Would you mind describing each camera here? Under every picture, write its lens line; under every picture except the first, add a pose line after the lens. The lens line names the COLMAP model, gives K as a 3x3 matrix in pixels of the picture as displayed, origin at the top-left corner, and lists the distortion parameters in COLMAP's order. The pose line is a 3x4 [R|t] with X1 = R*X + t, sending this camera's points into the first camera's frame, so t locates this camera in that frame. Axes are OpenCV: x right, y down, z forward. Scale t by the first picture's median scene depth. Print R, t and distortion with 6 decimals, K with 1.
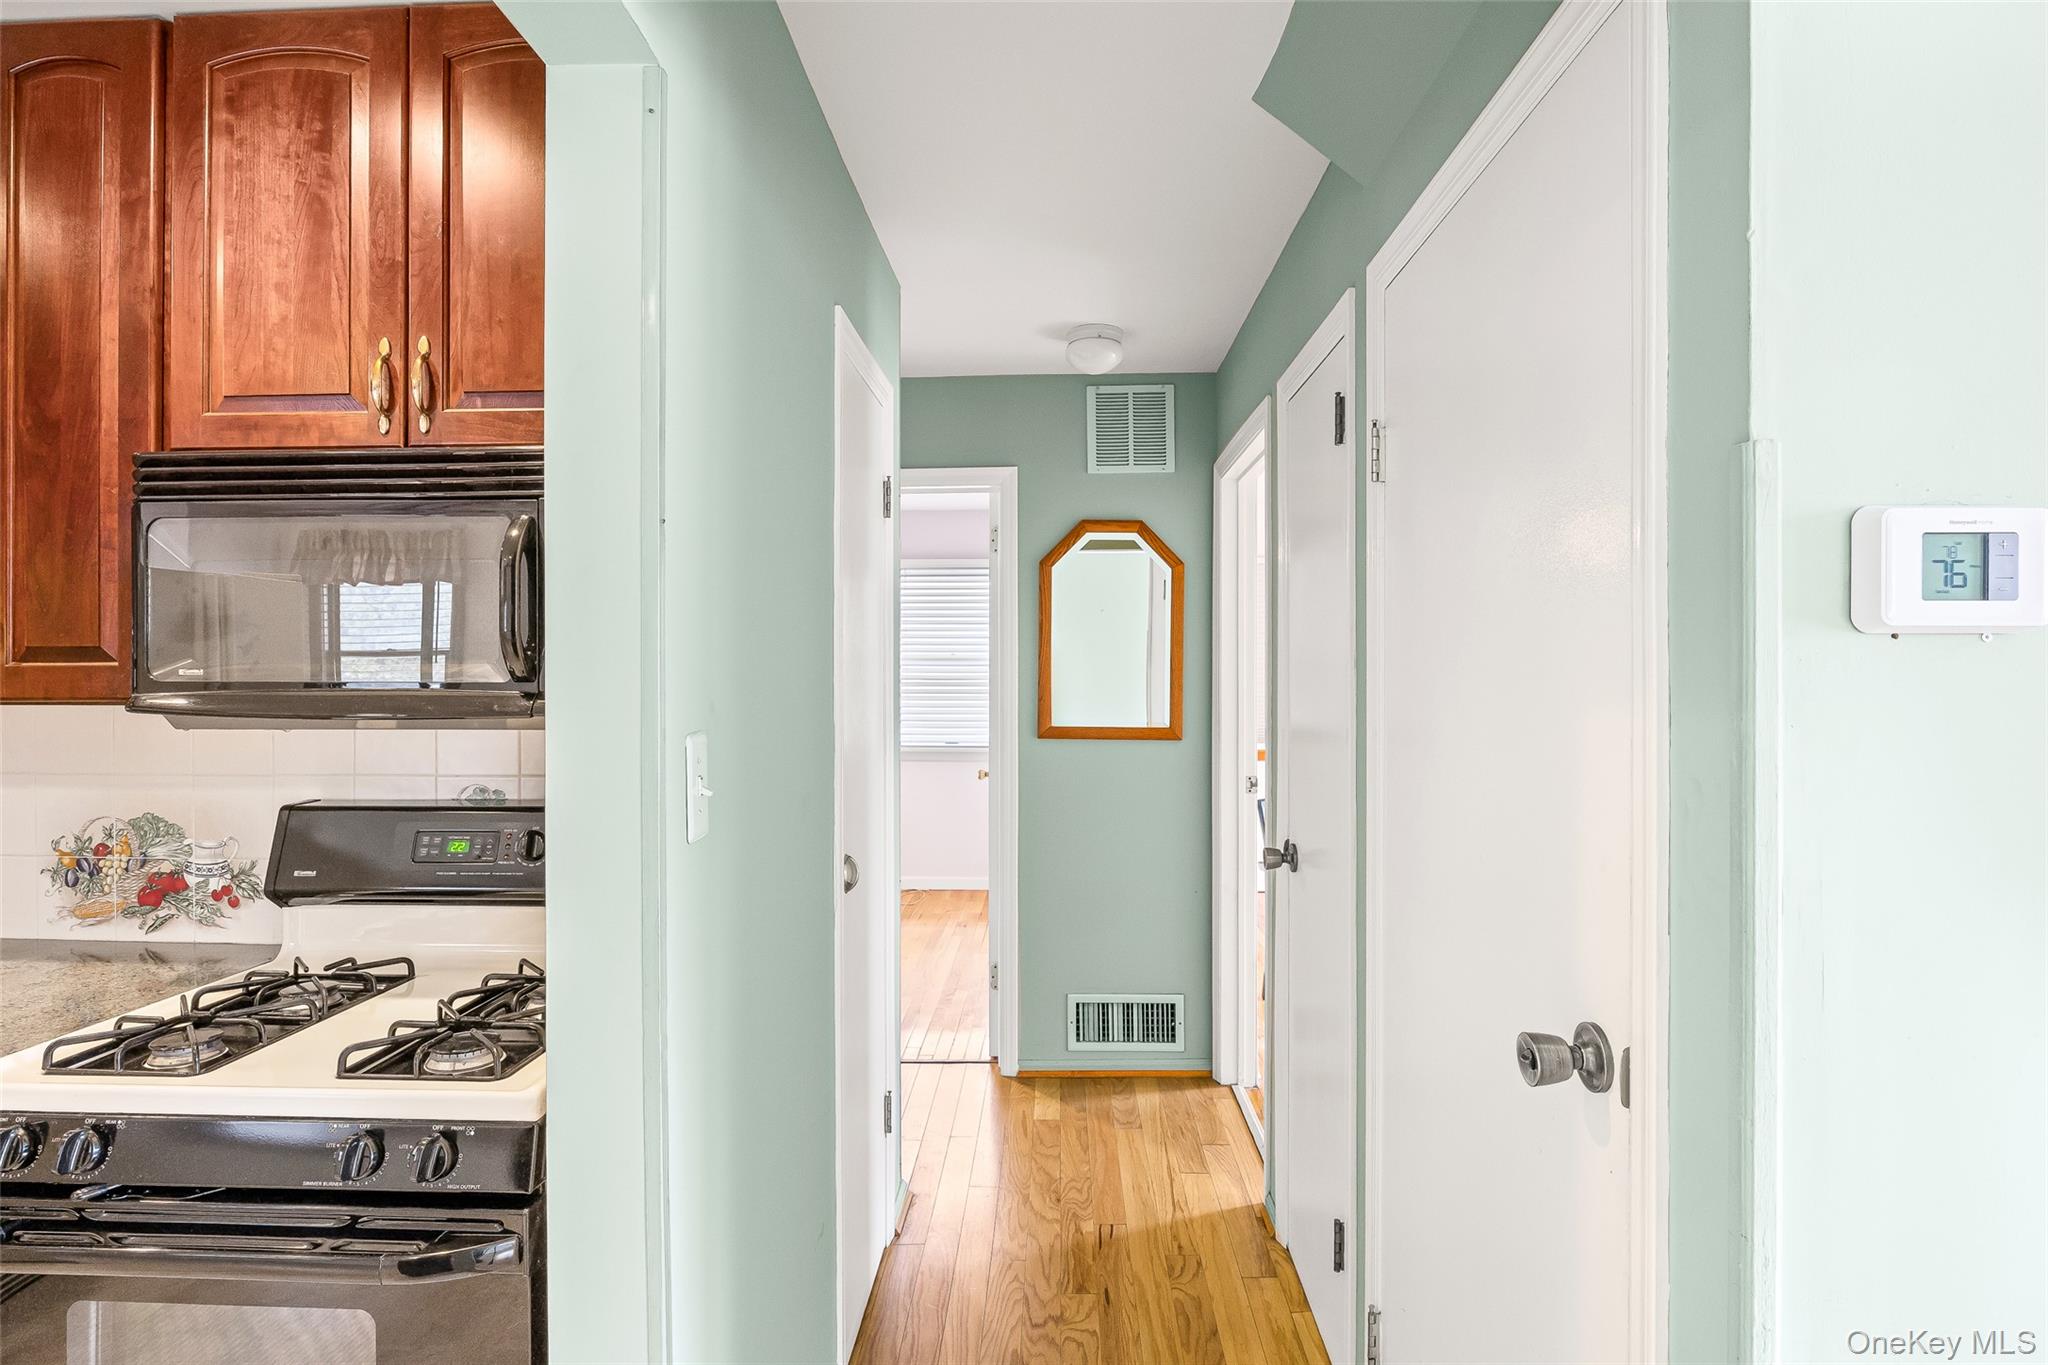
lens RADIAL K [[1099.8, 0, 1063.5], [0, 1099.8, 673.3], [0, 0, 1]] dist [-0.002967, -0.000028]
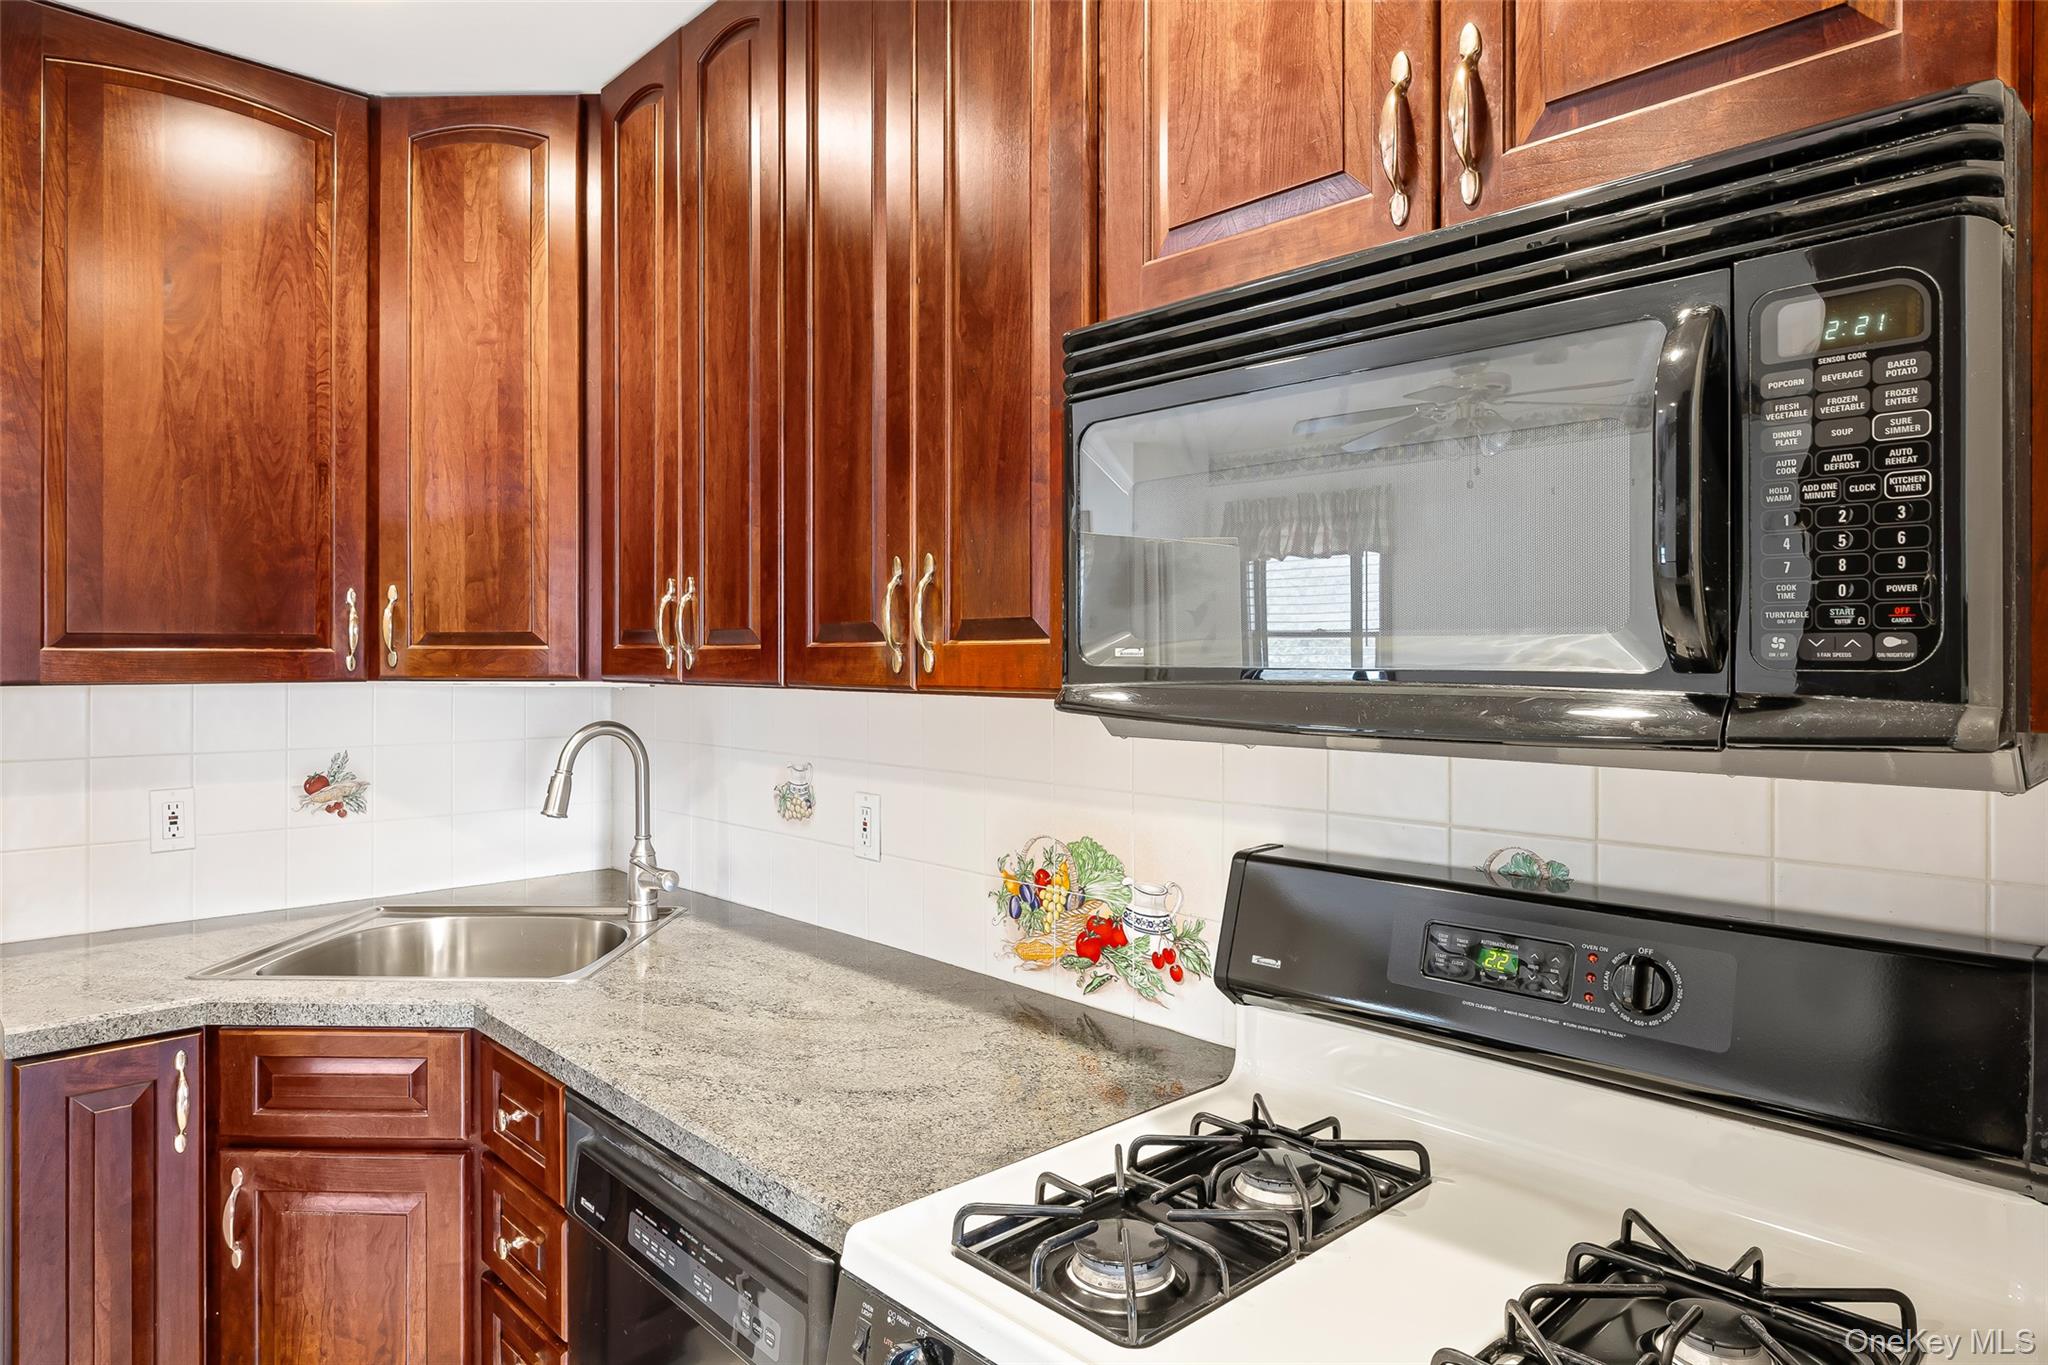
lens RADIAL K [[1186.7, 0, 1019.1], [0, 1186.7, 667.6], [0, 0, 1]] dist [-0.036672, -0.000926]
pose [[0.715440, 0.006363, -0.698645, -0.315269], [-0.002478, 0.999975, 0.006571, 0.003334], [0.698670, -0.002970, 0.715438, 0.407249]]
